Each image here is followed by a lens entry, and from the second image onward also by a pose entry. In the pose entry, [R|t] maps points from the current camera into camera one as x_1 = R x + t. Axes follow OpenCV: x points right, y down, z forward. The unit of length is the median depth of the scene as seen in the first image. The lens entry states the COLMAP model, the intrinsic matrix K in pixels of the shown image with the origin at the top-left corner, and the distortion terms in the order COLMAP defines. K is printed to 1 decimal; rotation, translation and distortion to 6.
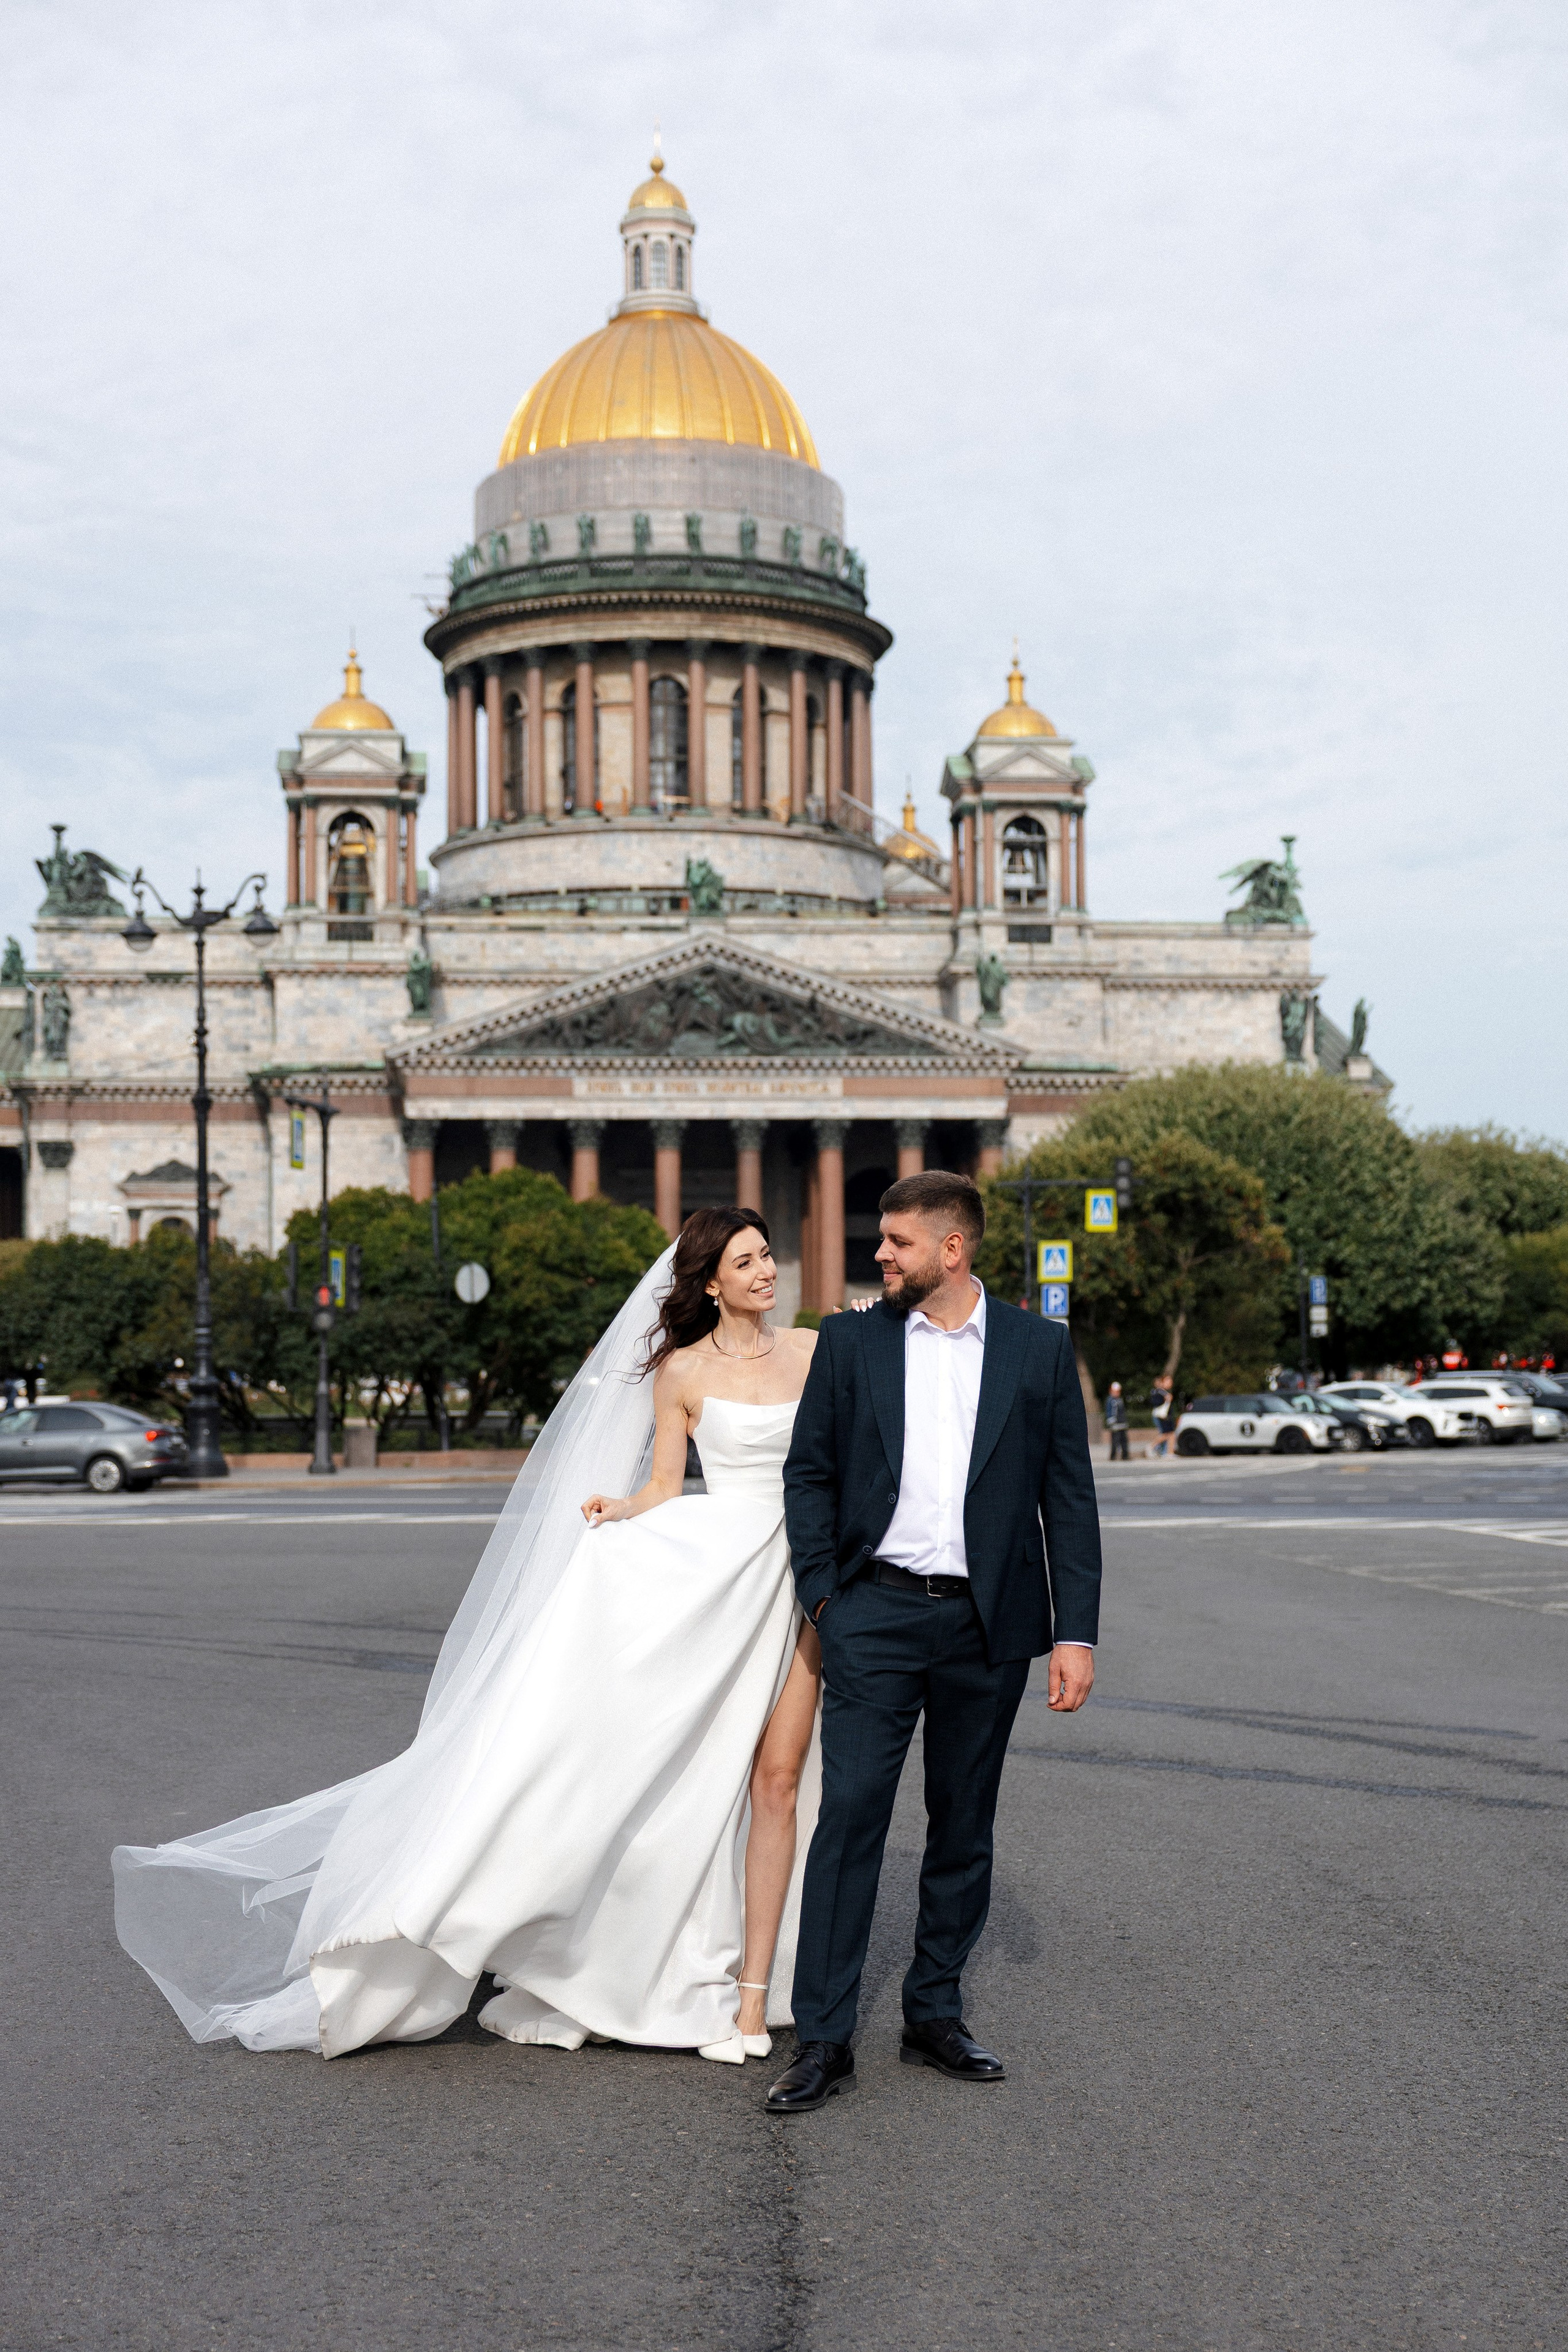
lens RADIAL K [[3520.1, 0, 798.6], [0, 3520.1, 1166.2], [0, 0, 1]] dist [0.068003, -0.182965]
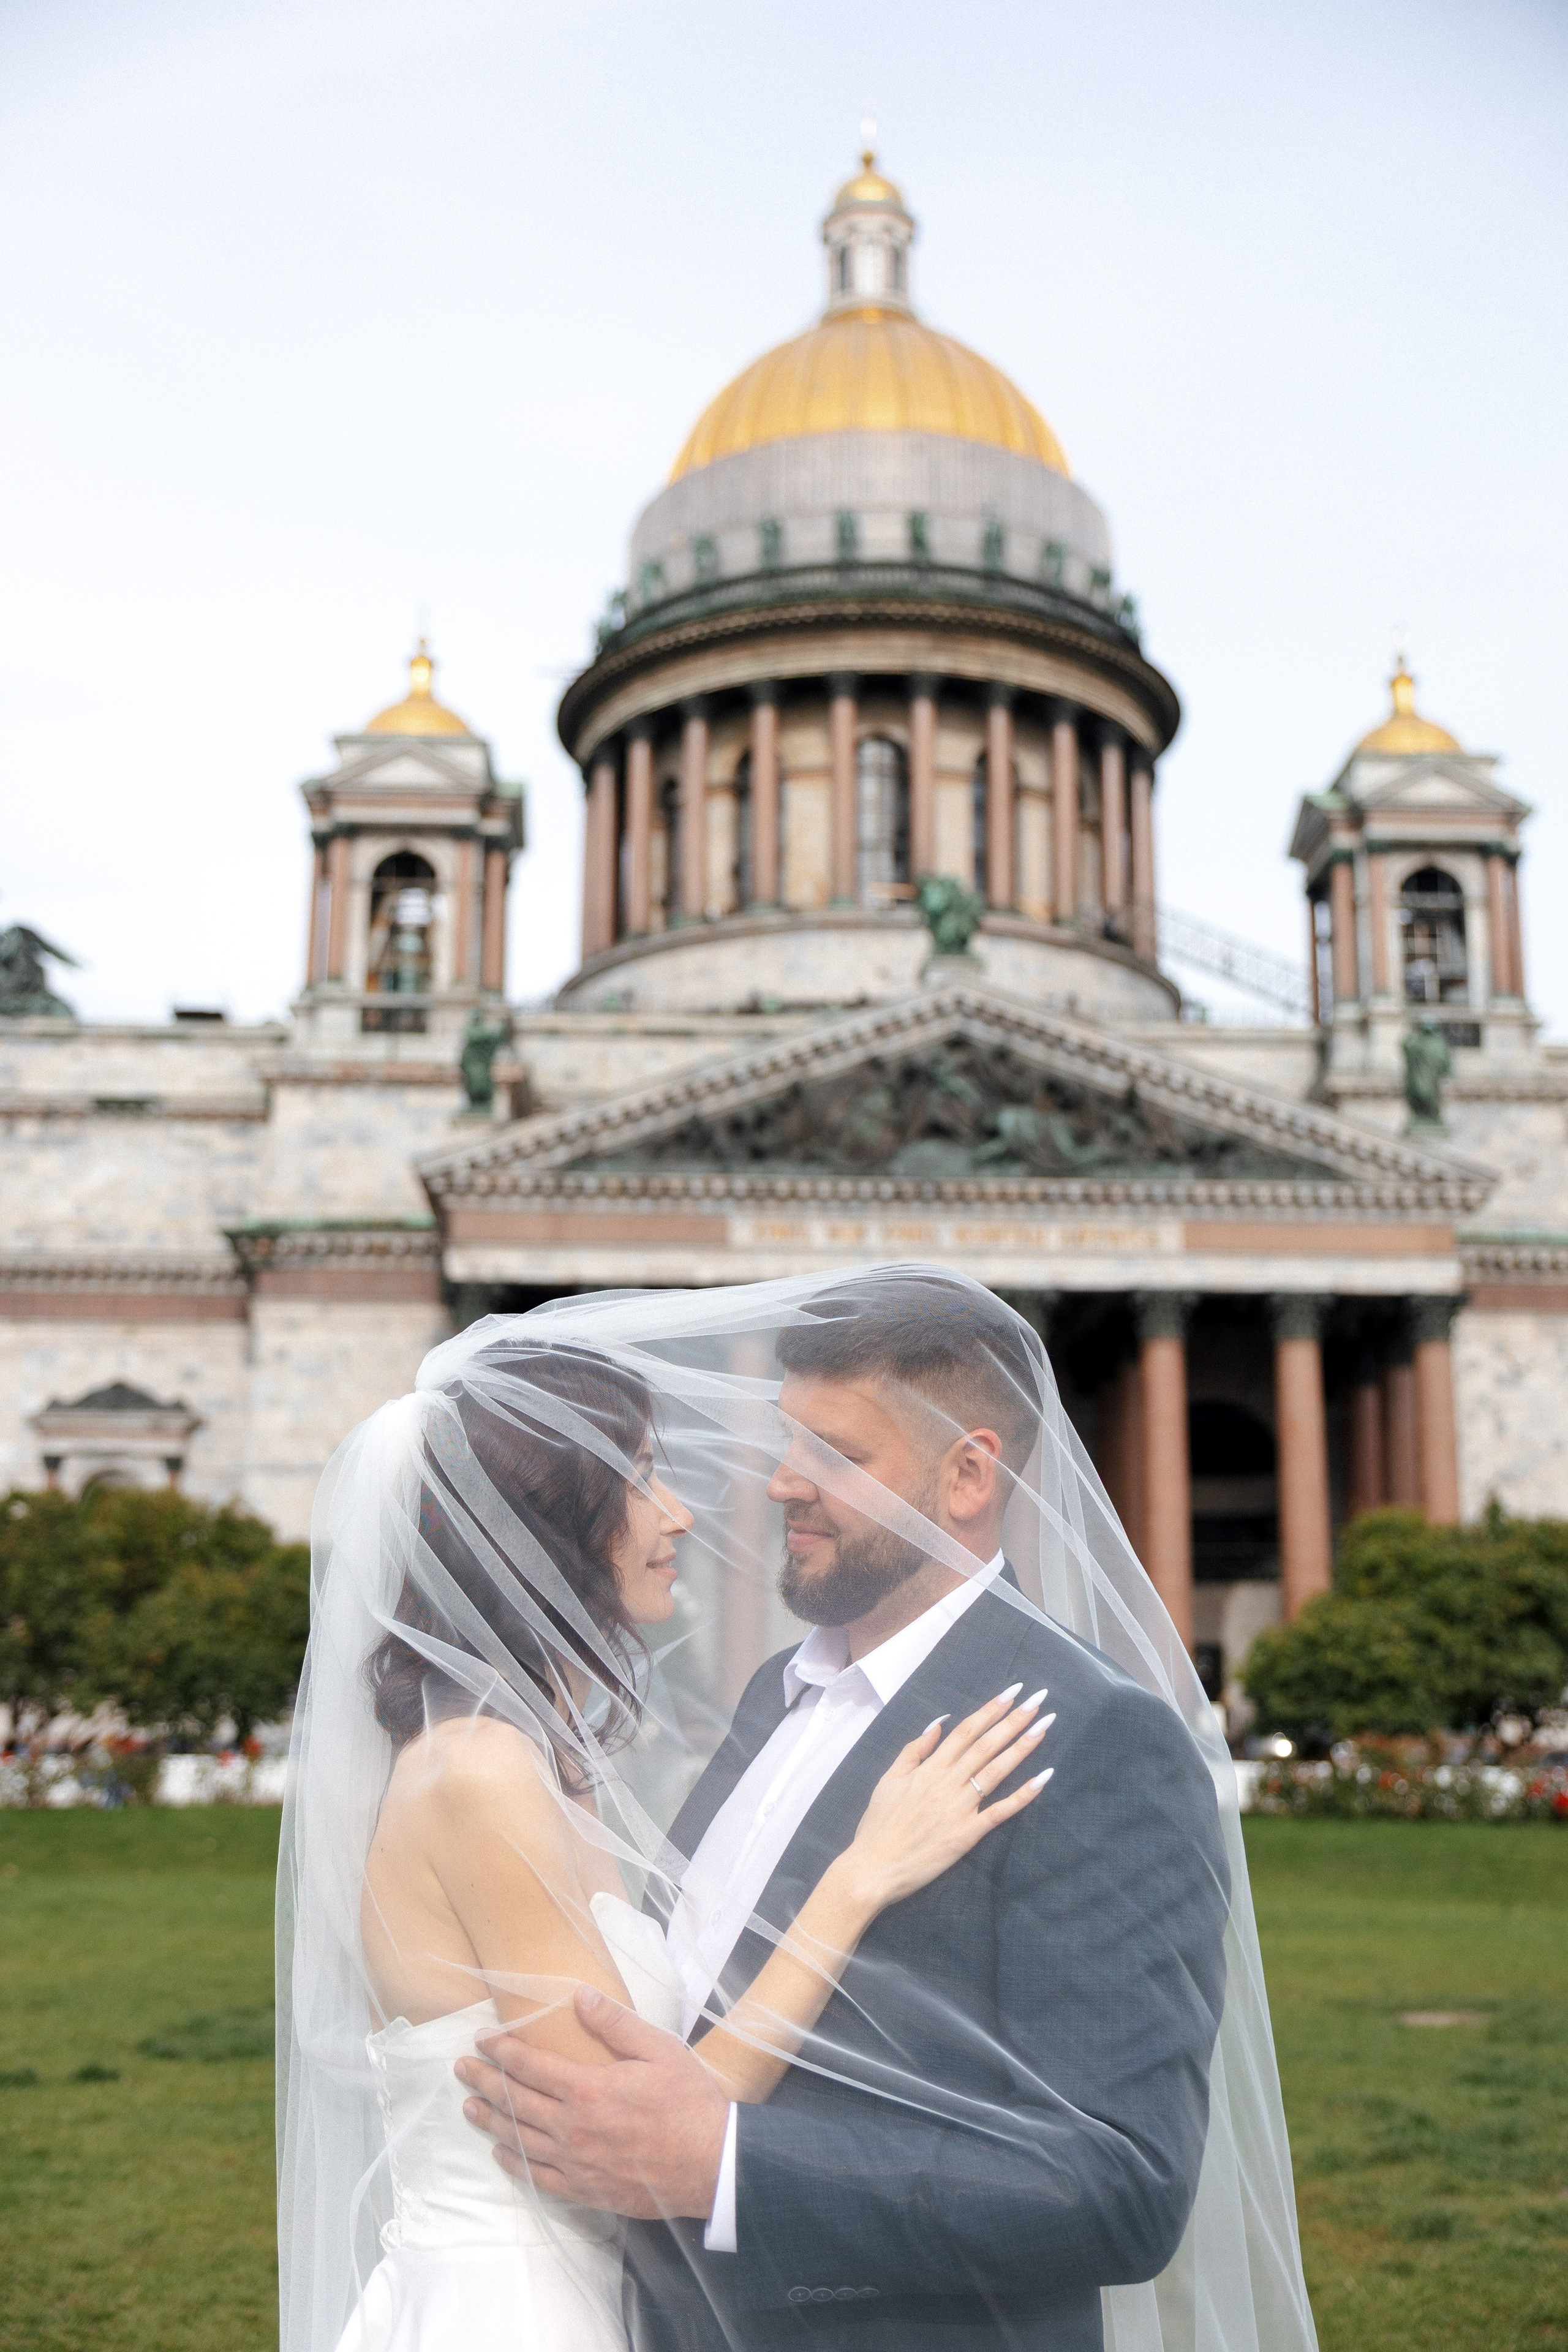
lens RADIAL K [[2562.0, 0, 793.3], [0, 2562.0, 1183.2], [0, 0, 1]] dist [0.030528, -0.003069]
pose [[0.998382, 0.001538, -0.056844, -0.026811], [-0.010062, 0.988638, -0.149981, 0.031903], [0.055967, 0.150310, 0.987053, 0.532721]]
